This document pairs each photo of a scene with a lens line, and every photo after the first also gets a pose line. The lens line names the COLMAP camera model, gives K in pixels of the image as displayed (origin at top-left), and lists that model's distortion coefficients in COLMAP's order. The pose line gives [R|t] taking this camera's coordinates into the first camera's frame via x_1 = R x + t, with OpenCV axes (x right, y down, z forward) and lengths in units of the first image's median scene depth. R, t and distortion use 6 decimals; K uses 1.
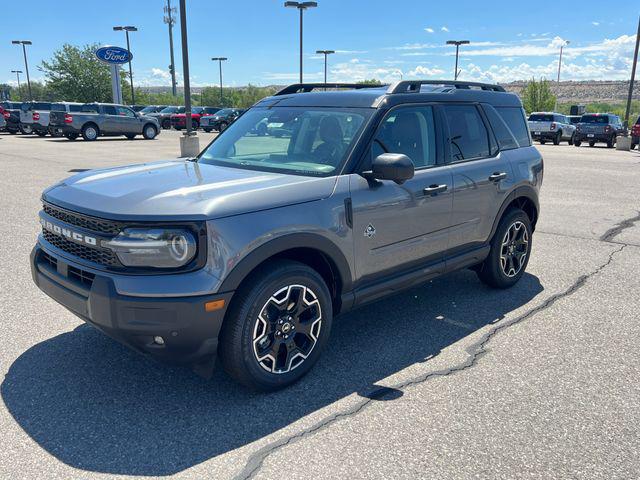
lens RADIAL K [[582.6, 0, 328.0], [0, 582.6, 261.6], [0, 0, 1]] dist [0.052834, 0.008062]
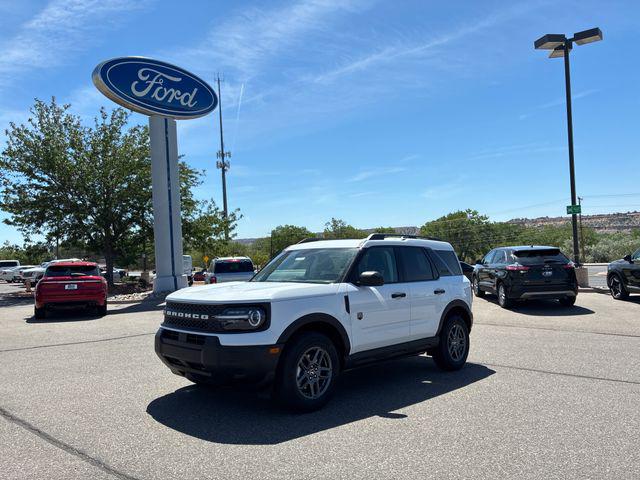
lens RADIAL K [[535.6, 0, 318.5], [0, 535.6, 239.3], [0, 0, 1]] dist [0.068763, -0.097454]
pose [[0.999795, -0.015103, 0.013485, -0.072933], [0.018503, 0.951959, -0.305667, 0.236106], [-0.008221, 0.305854, 0.952043, -0.606256]]
